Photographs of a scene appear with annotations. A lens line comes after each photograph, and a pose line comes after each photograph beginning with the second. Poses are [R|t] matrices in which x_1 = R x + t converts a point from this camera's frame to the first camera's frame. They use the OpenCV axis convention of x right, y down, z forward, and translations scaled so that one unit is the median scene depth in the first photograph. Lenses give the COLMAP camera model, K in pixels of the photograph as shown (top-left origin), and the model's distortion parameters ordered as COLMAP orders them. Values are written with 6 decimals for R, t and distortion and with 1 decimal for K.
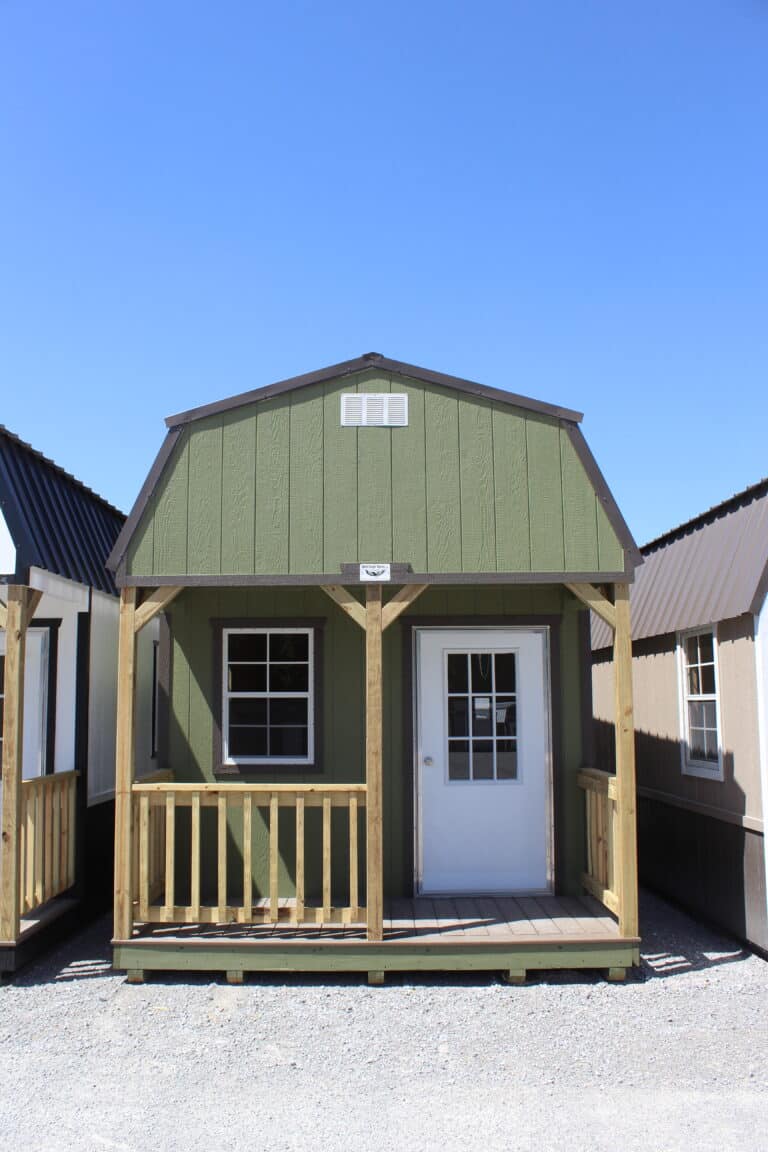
lens RADIAL K [[966.6, 0, 354.8], [0, 966.6, 572.5], [0, 0, 1]] dist [-0.166841, 0.151527]
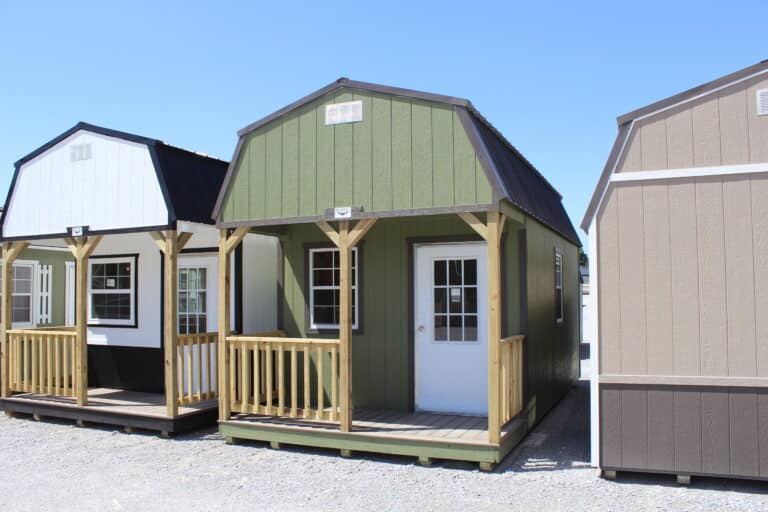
lens RADIAL K [[628.0, 0, 386.1], [0, 628.0, 274.9], [0, 0, 1]] dist [-0.159181, -0.003333]
pose [[0.927153, -0.014942, -0.374385, 0.475956], [0.053518, 0.994240, 0.092854, 0.009729], [0.370841, -0.106127, 0.922613, 0.028513]]
